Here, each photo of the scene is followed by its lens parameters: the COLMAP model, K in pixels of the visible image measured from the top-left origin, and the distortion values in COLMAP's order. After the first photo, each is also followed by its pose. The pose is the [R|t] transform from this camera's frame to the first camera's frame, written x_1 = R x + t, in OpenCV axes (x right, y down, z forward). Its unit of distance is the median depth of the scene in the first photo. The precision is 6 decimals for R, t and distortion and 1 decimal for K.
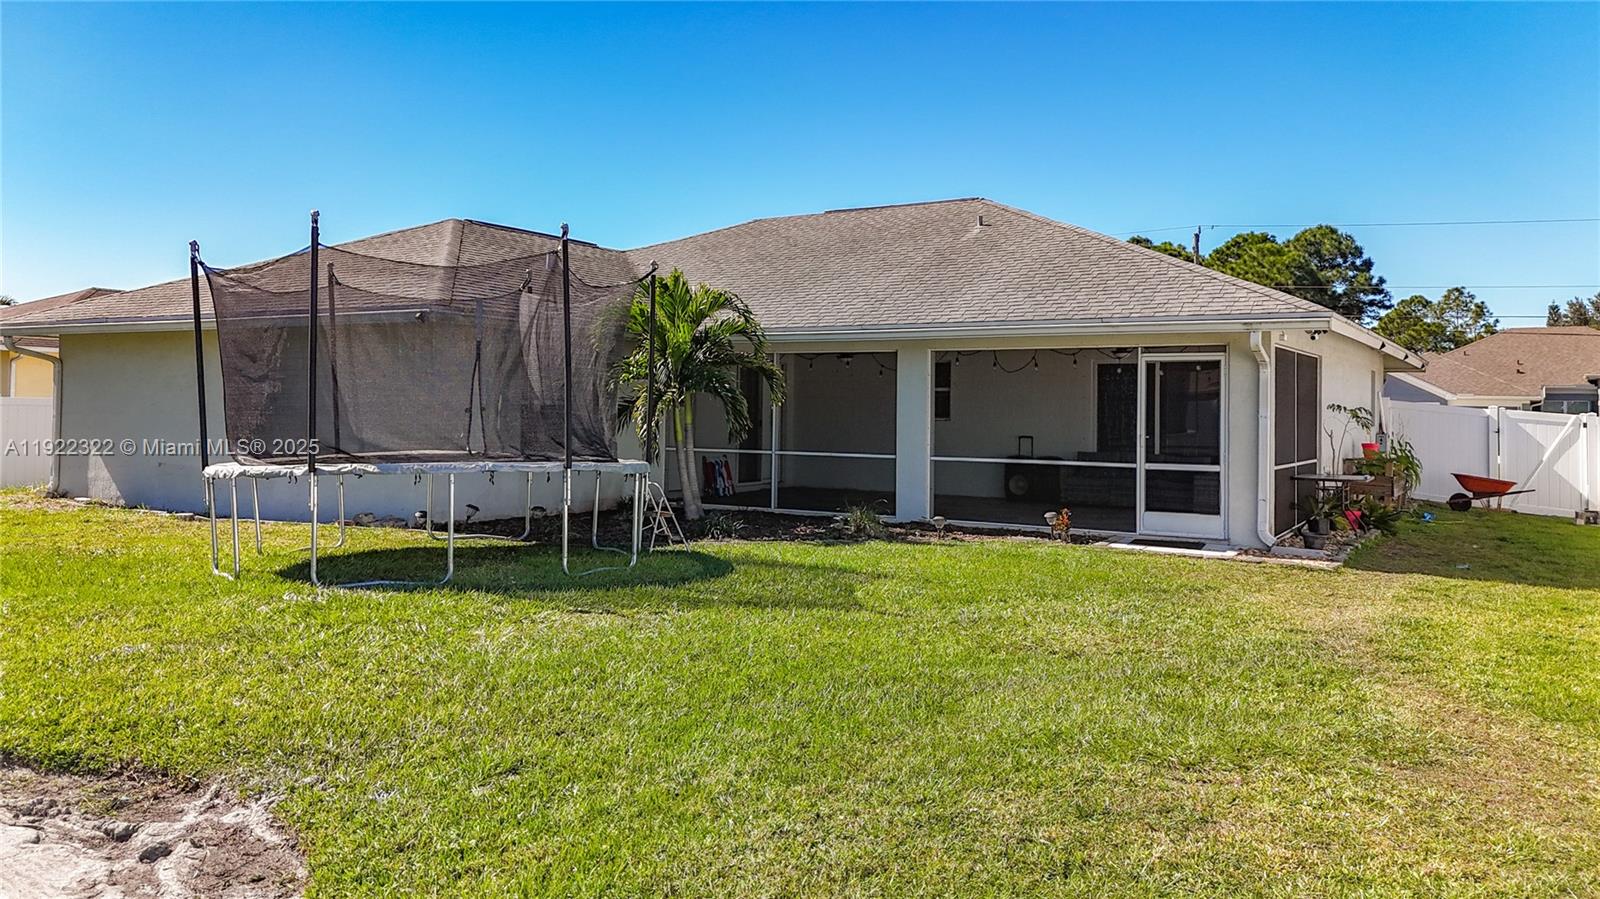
lens RADIAL K [[1190.1, 0, 794.5], [0, 1190.1, 381.7], [0, 0, 1]] dist [0.110864, -0.109021]
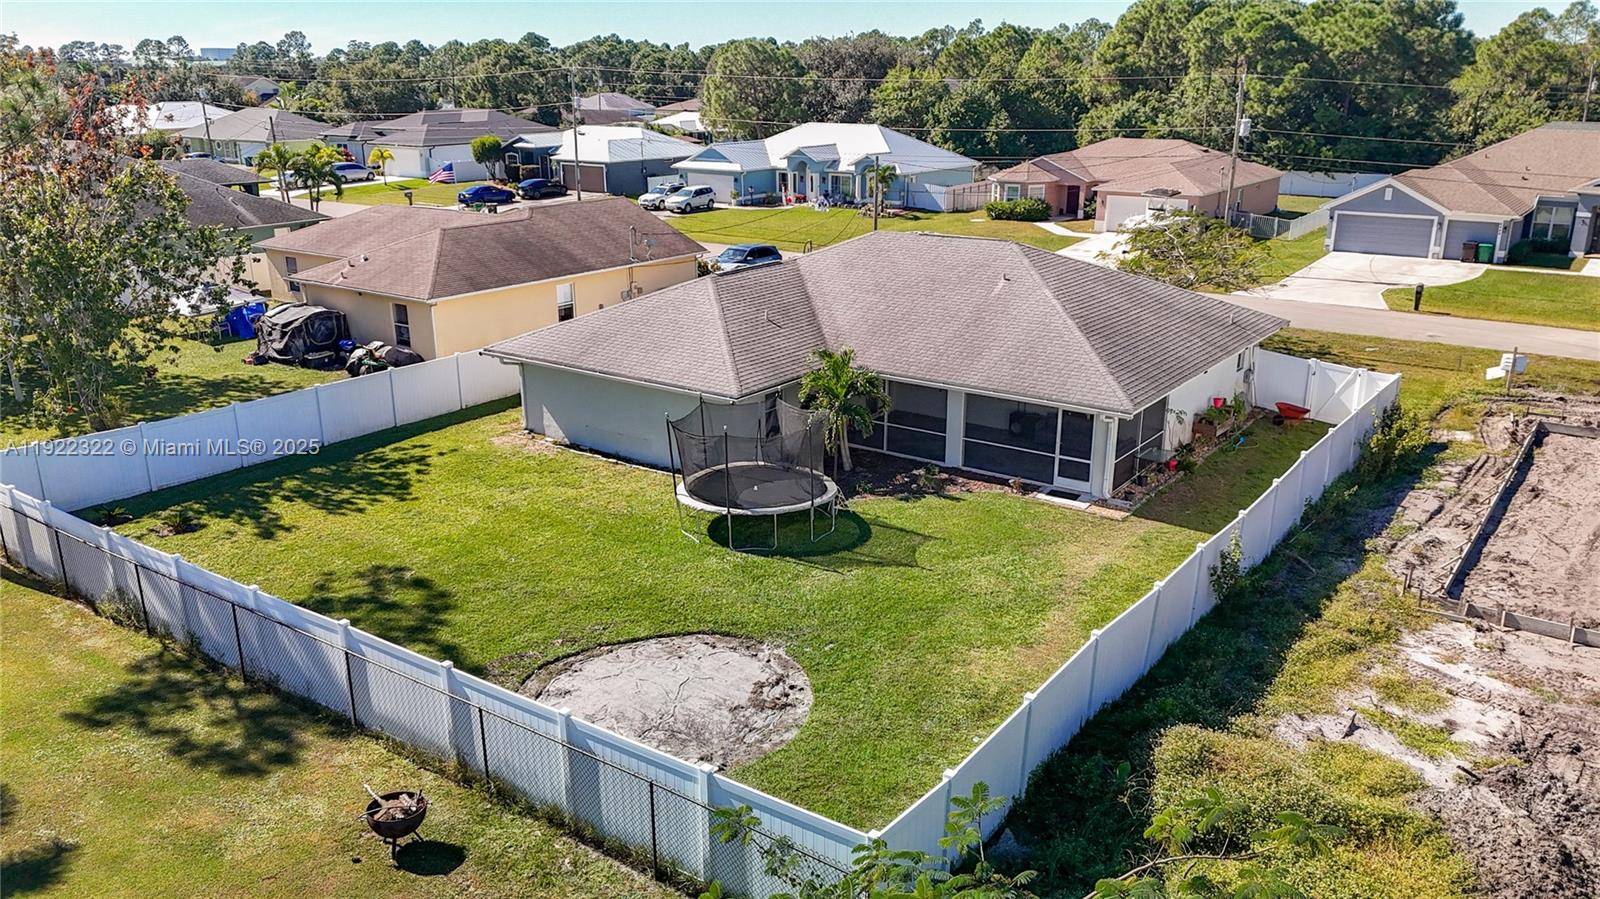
lens RADIAL K [[1199.6, 0, 795.7], [0, 1199.6, 476.1], [0, 0, 1]] dist [0.057742, -0.067976]
pose [[0.996339, 0.012979, -0.084499, 0.002231], [0.016483, 0.940698, 0.338846, -0.399100], [0.083886, -0.338998, 0.937040, -0.672436]]
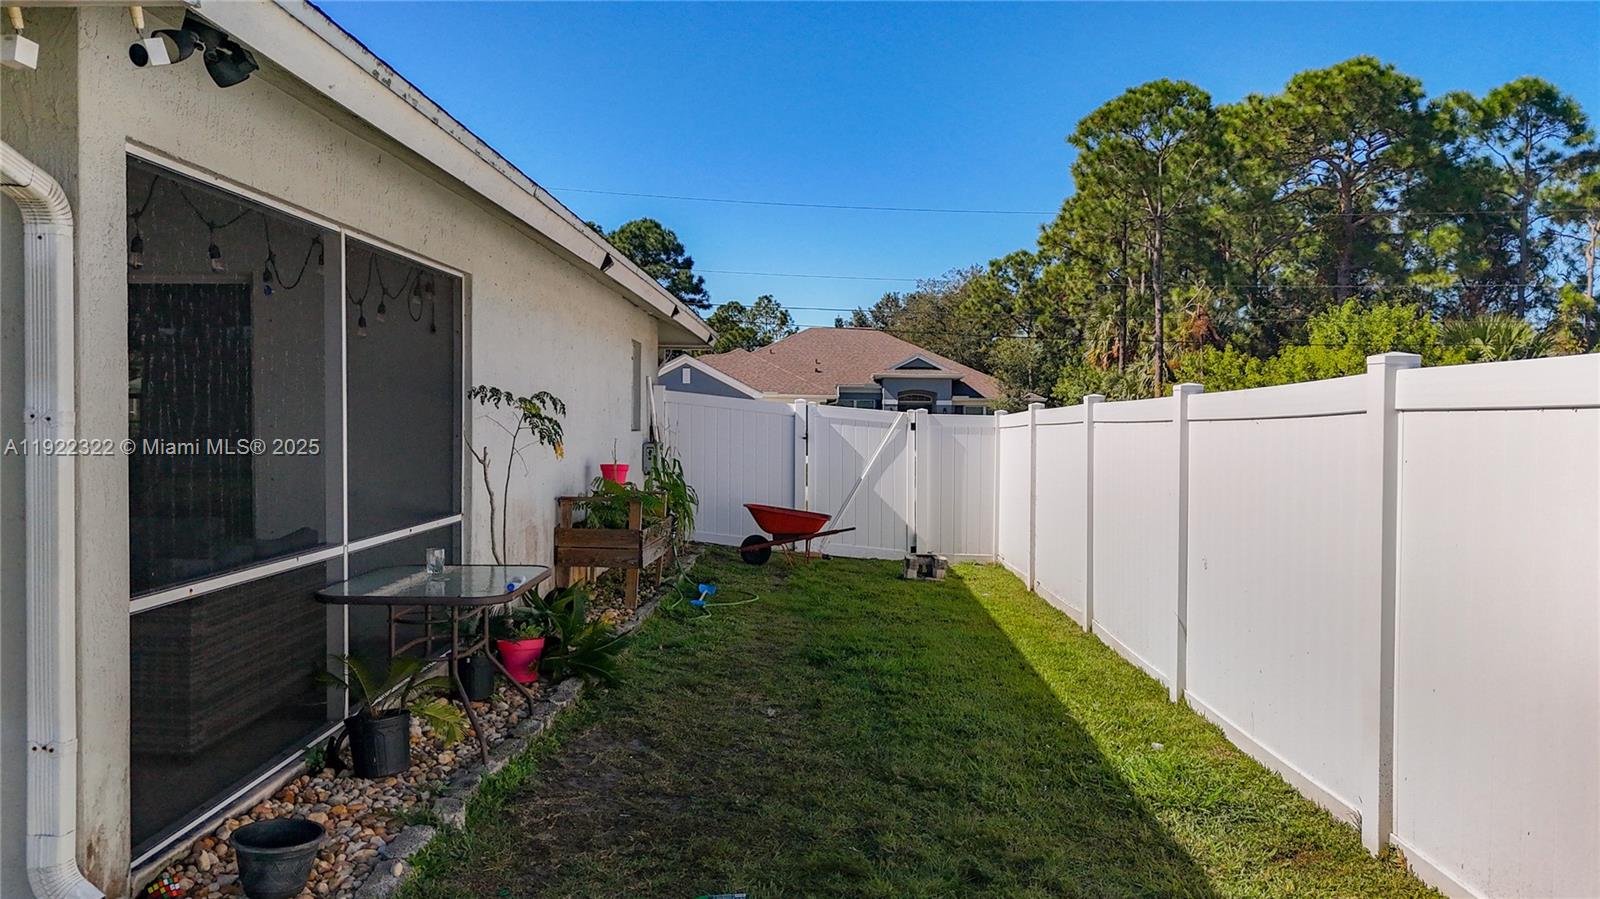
lens RADIAL K [[1199.6, 0, 795.7], [0, 1199.6, 476.1], [0, 0, 1]] dist [0.057742, -0.067976]
pose [[0.866703, -0.029878, 0.497930, 0.238090], [-0.008601, 0.997161, 0.074805, 0.012612], [-0.498751, -0.069117, 0.863985, 0.423269]]
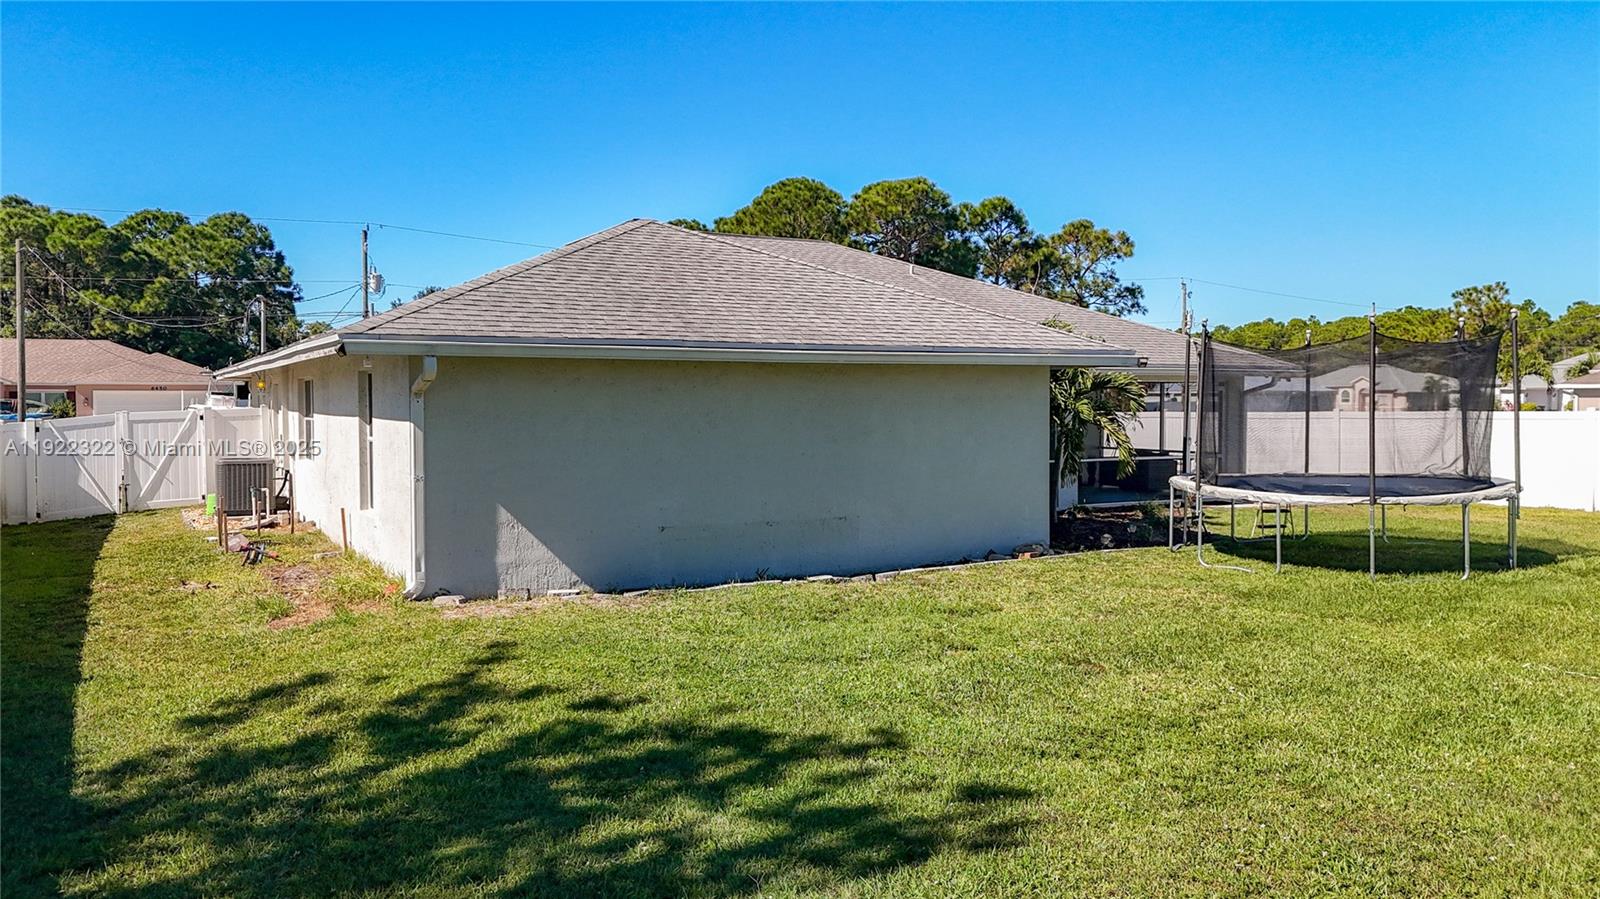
lens RADIAL K [[1167.6, 0, 773.8], [0, 1167.6, 448.7], [0, 0, 1]] dist [0.150664, -0.141547]
pose [[0.521267, -0.050616, 0.851891, -0.839293], [-0.011877, 0.997713, 0.066548, -0.024699], [-0.853311, -0.044808, 0.519473, 0.414717]]
